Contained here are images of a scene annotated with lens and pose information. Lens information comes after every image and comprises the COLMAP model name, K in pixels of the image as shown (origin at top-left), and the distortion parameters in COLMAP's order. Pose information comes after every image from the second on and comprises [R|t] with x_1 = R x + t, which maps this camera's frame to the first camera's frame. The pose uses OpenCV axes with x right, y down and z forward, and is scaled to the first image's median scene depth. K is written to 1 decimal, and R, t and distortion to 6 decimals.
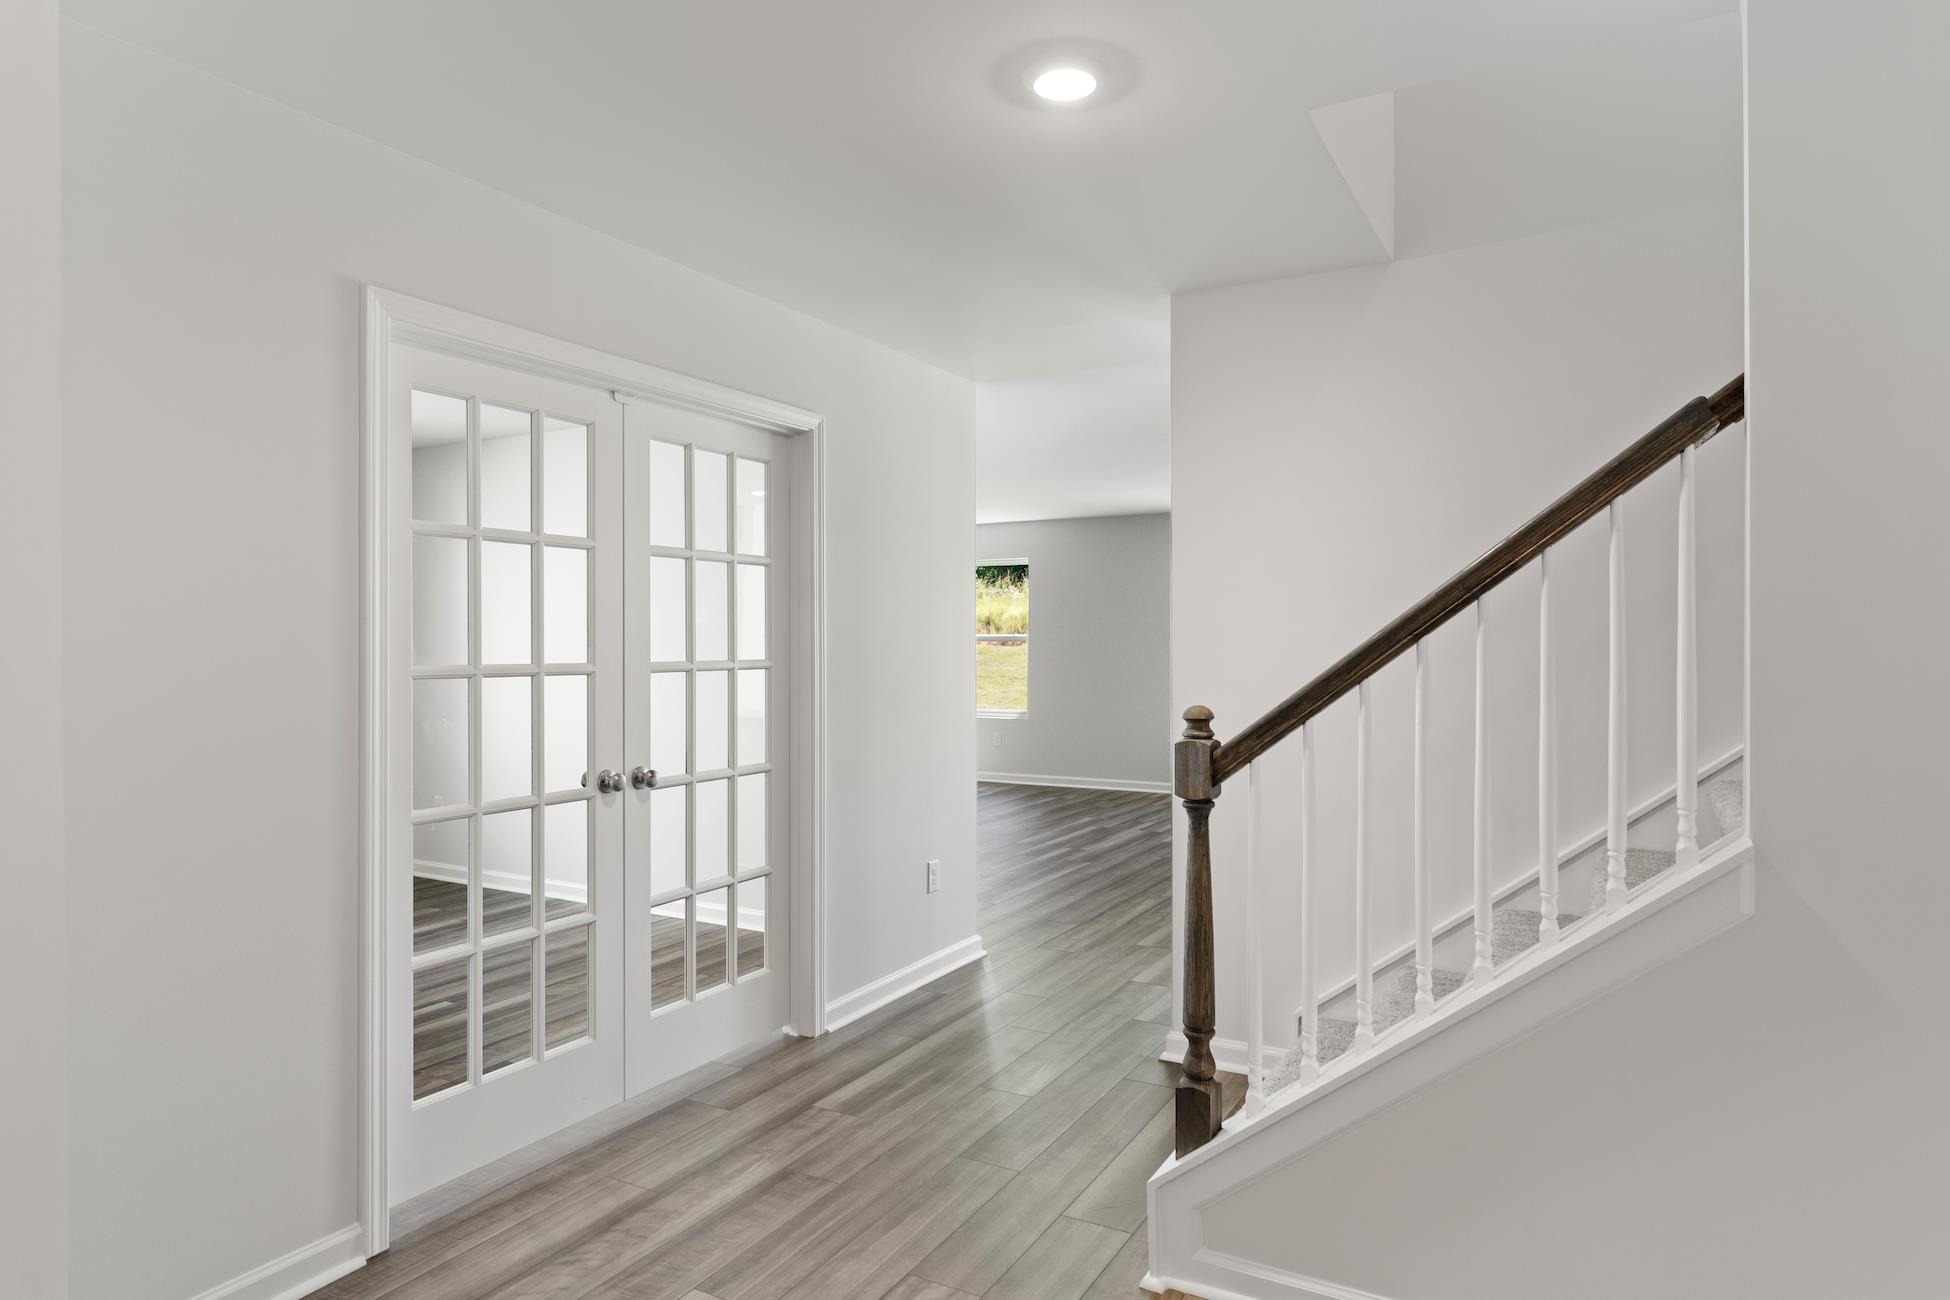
lens RADIAL K [[1135.2, 0, 980.2], [0, 1135.2, 649.5], [0, 0, 1]] dist [0.001302, 0.000232]
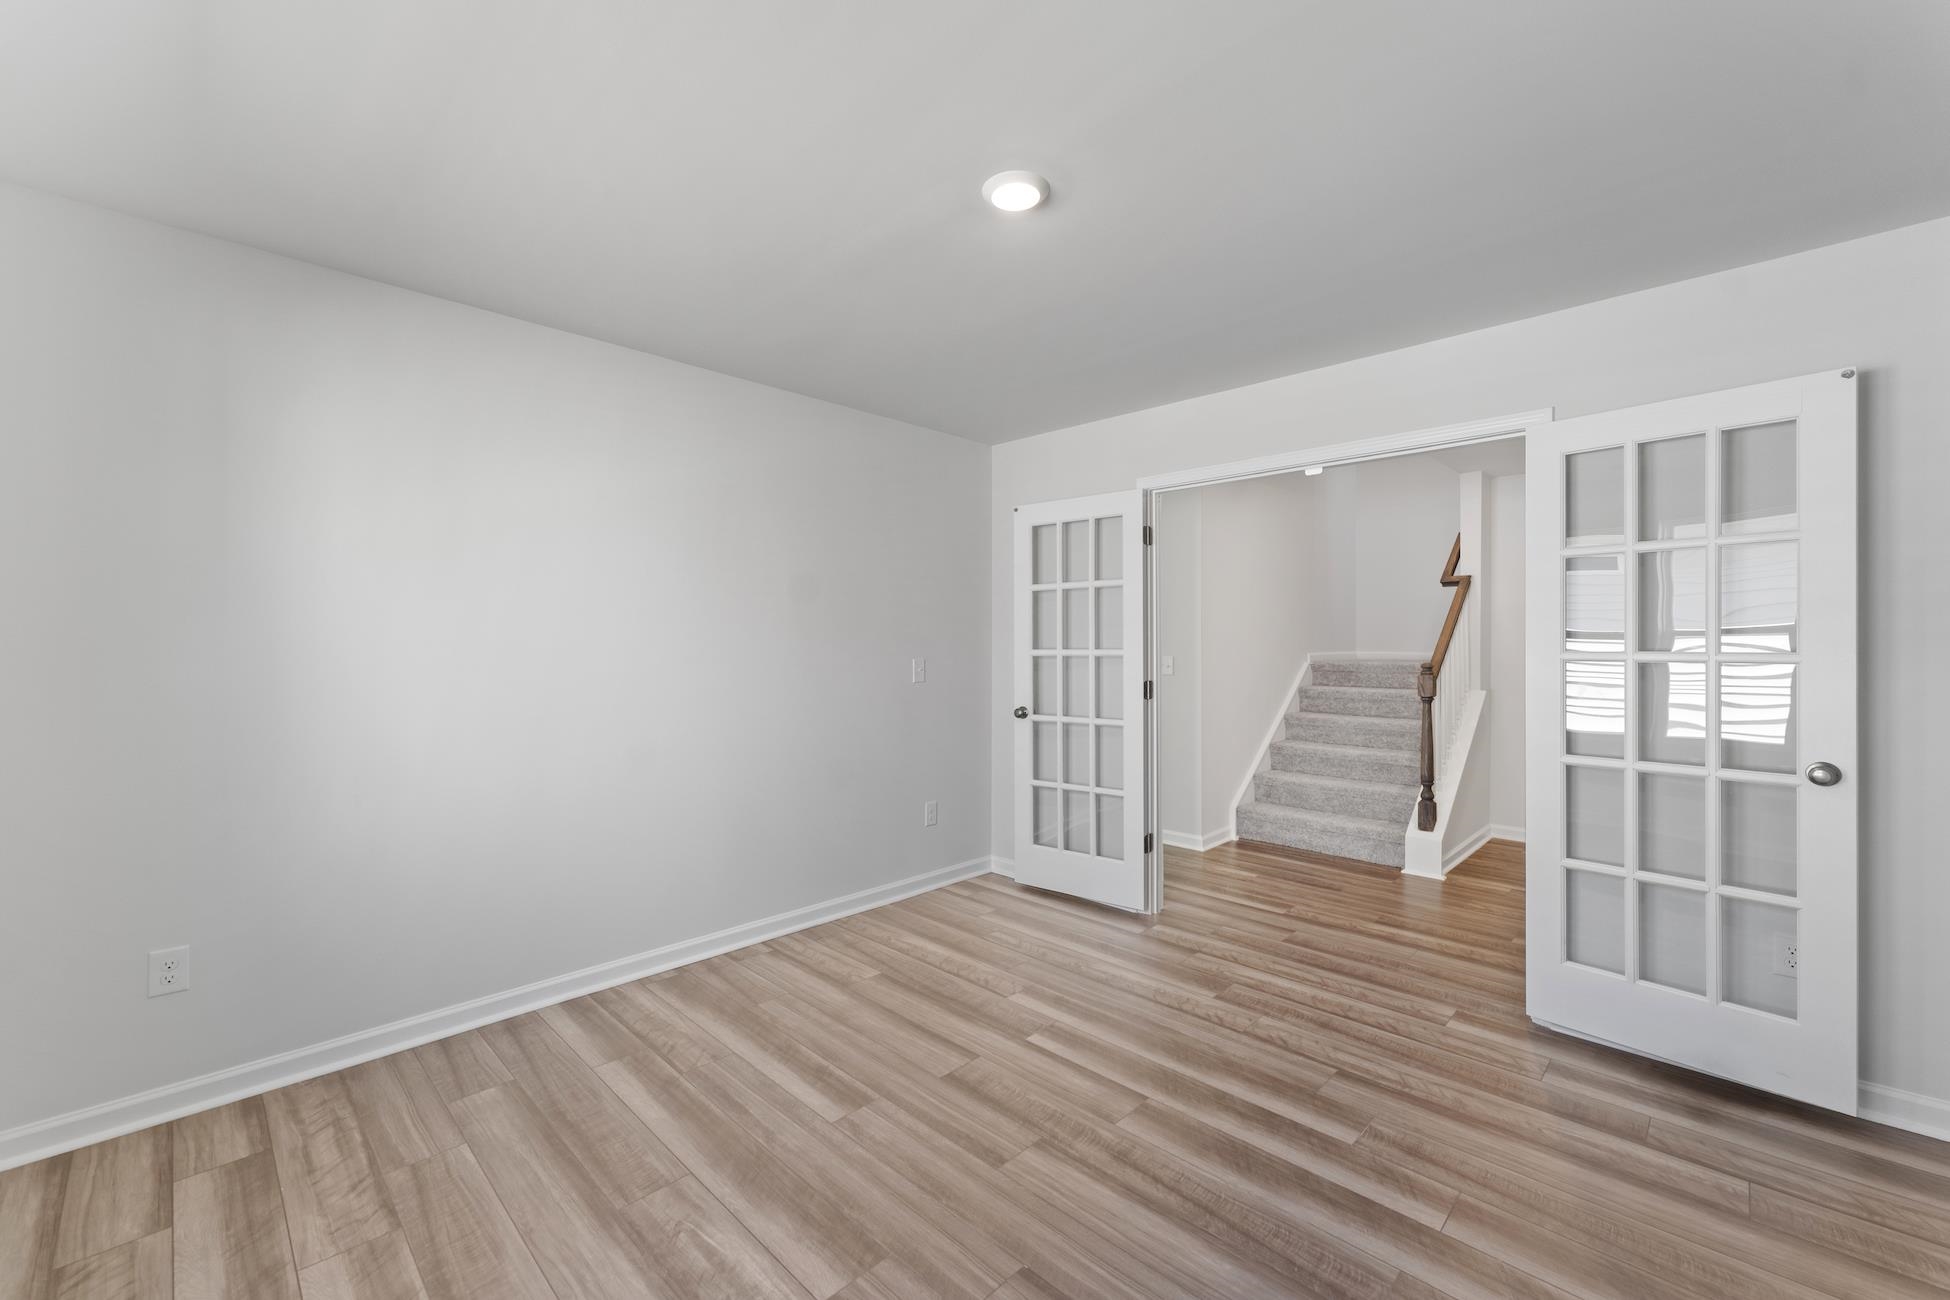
lens RADIAL K [[795.3, 0, 983.5], [0, 795.3, 643.2], [0, 0, 1]] dist [0.002733, 0.000484]
pose [[0.266721, -0.004236, 0.963764, -1.457797], [0.019406, 0.999811, -0.000976, 0.003395], [-0.963578, 0.018963, 0.266753, 1.173200]]
